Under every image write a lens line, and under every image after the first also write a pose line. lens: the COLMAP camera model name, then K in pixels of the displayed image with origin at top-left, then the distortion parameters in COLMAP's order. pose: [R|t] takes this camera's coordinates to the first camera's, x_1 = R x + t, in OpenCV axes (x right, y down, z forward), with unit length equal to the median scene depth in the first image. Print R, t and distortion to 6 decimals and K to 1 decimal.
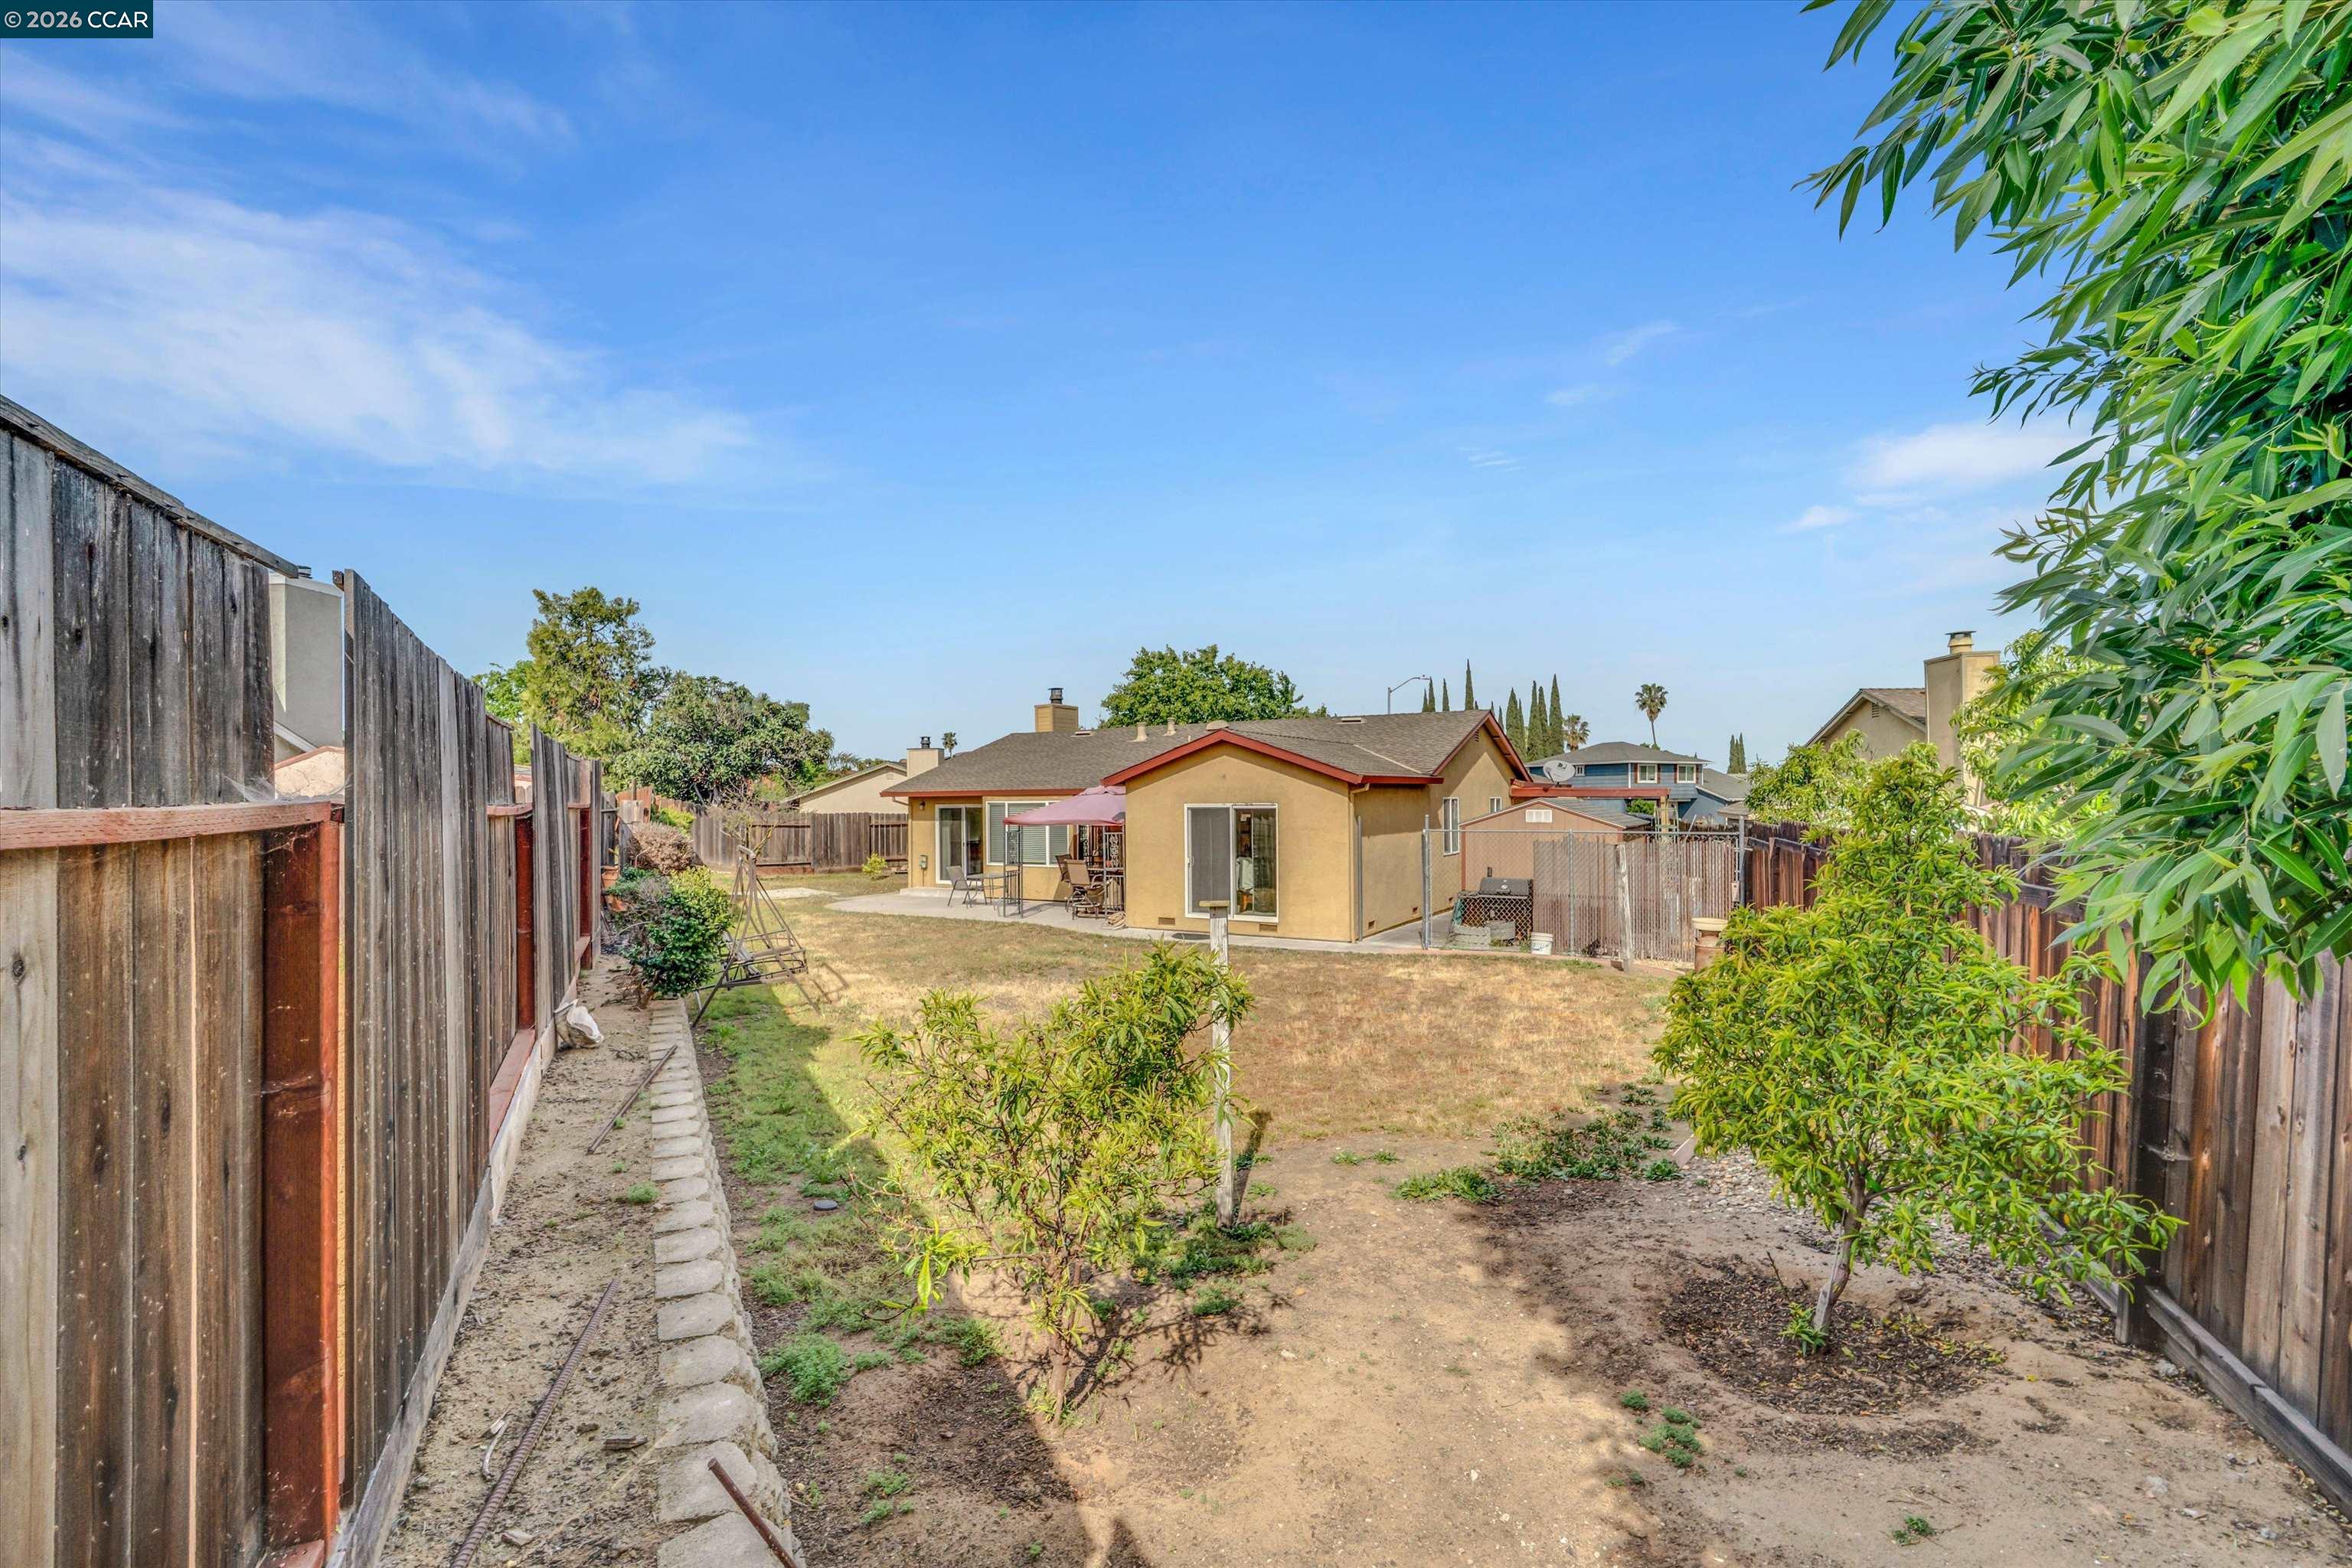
lens RADIAL K [[1041.1, 0, 1180.8], [0, 1041.1, 760.7], [0, 0, 1]] dist [-0.003990, 0.000460]
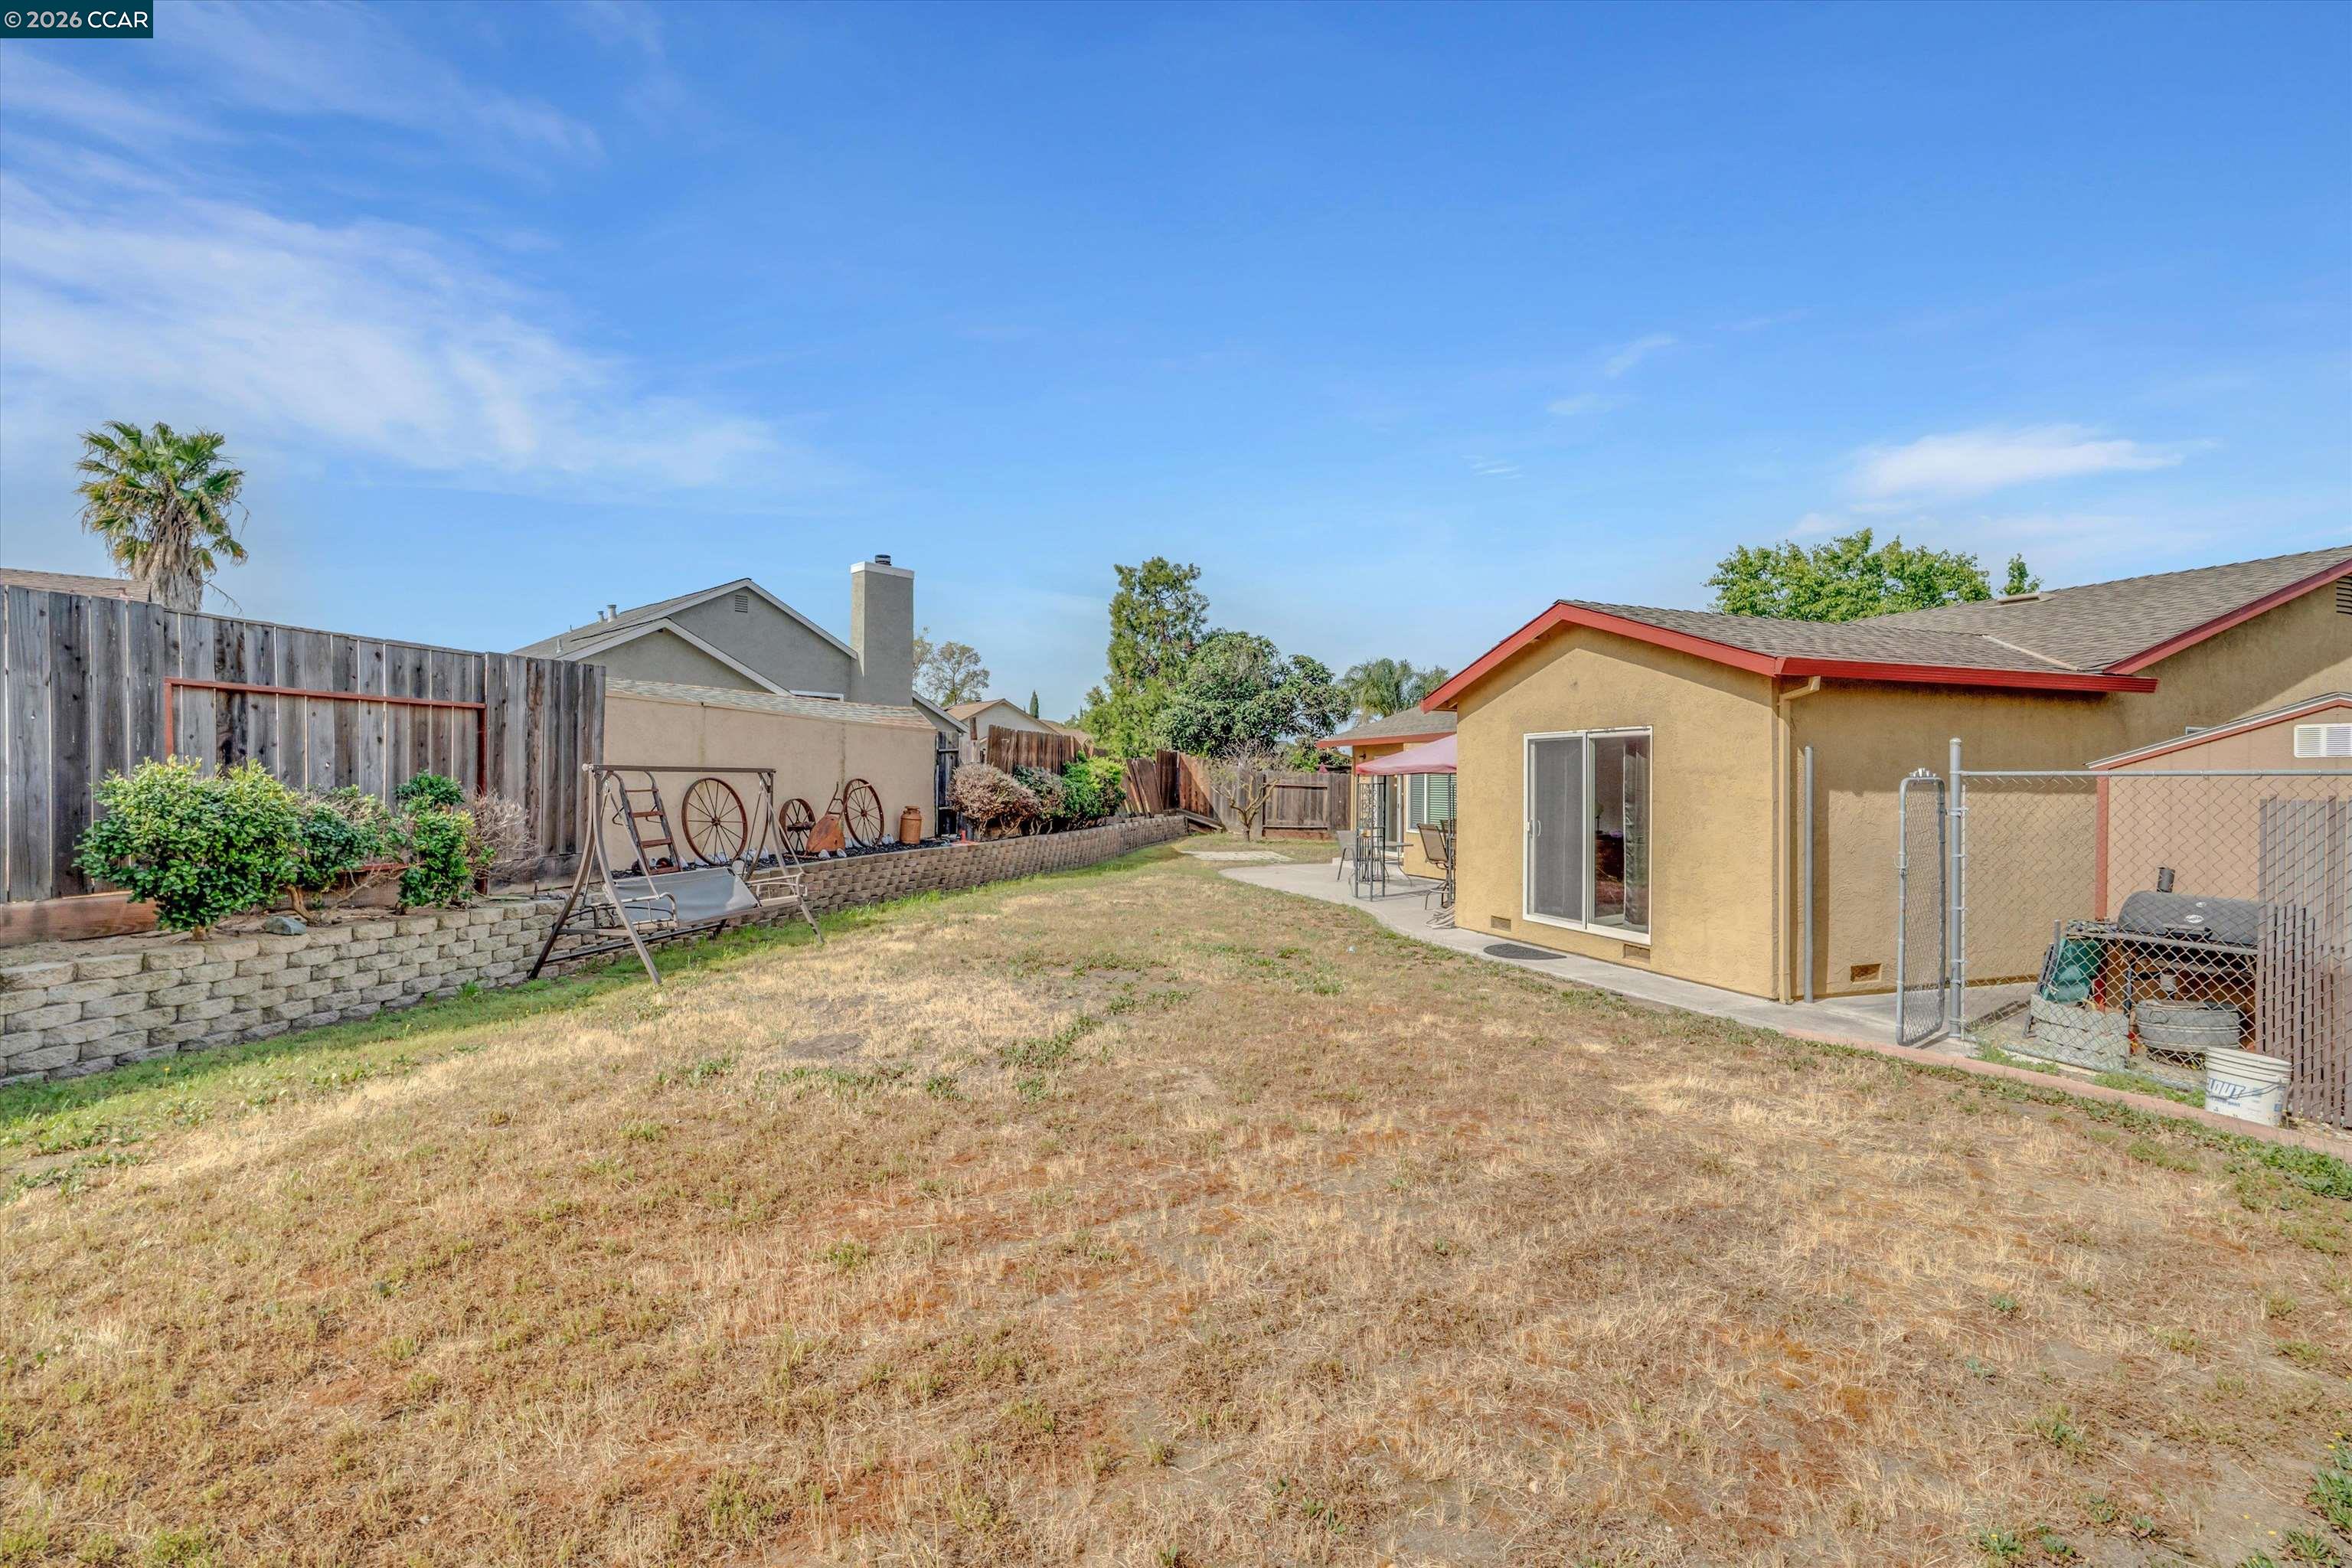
lens RADIAL K [[1041.1, 0, 1180.8], [0, 1041.1, 760.7], [0, 0, 1]] dist [-0.003990, 0.000460]
pose [[0.766751, 0.002572, -0.641940, 0.239345], [0.008142, 0.999873, 0.013731, 0.046613], [0.641893, -0.015755, 0.766632, 0.400341]]
